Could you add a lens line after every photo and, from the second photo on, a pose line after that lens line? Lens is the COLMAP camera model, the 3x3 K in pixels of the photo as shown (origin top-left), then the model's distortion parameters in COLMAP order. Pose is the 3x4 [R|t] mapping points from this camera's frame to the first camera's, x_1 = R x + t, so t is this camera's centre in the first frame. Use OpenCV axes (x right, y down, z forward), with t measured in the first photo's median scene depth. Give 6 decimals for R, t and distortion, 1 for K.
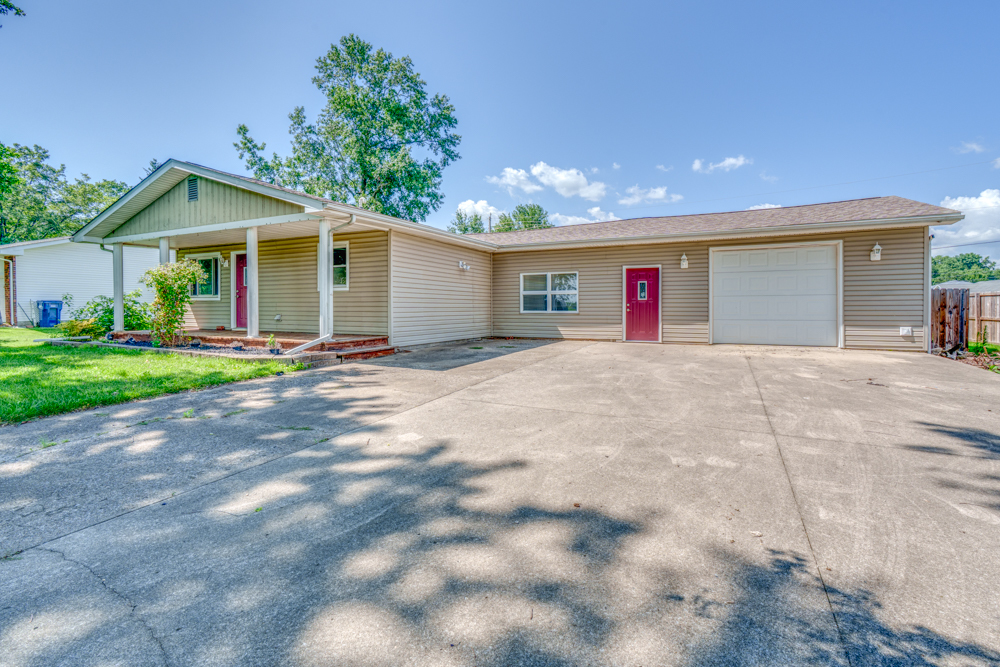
lens RADIAL K [[458.7, 0, 510.0], [0, 458.7, 311.1], [0, 0, 1]] dist [-0.008107, 0.002598]
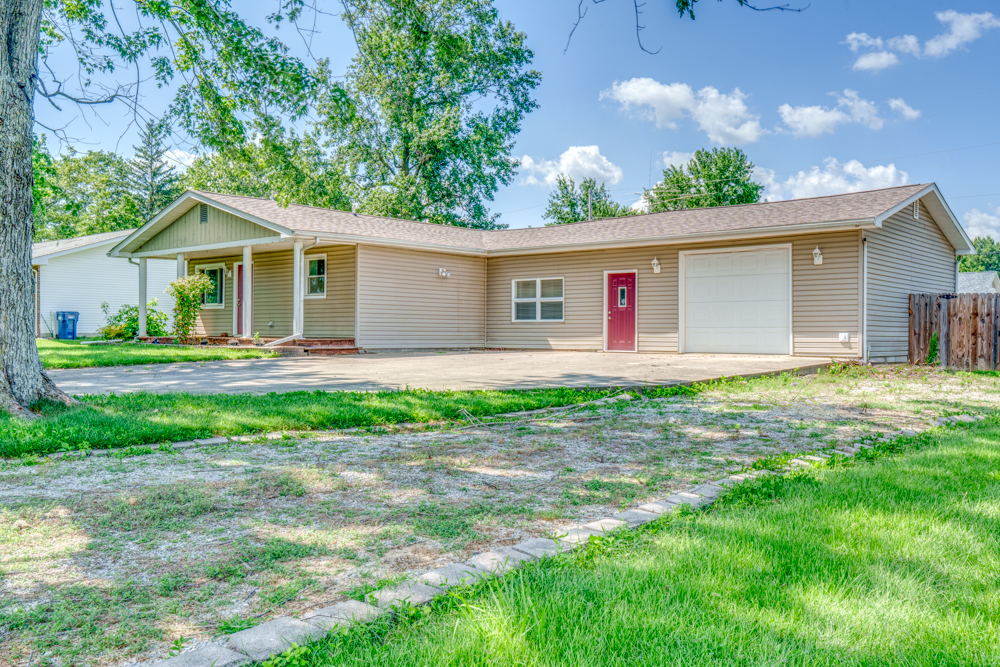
lens RADIAL K [[876.9, 0, 499.7], [0, 876.9, 330.9], [0, 0, 1]] dist [0.000400, 0.001852]
pose [[0.963841, 0.005013, -0.266433, 0.523547], [-0.008354, 0.999900, -0.011410, 0.046368], [0.266349, 0.013223, 0.963786, -0.788041]]
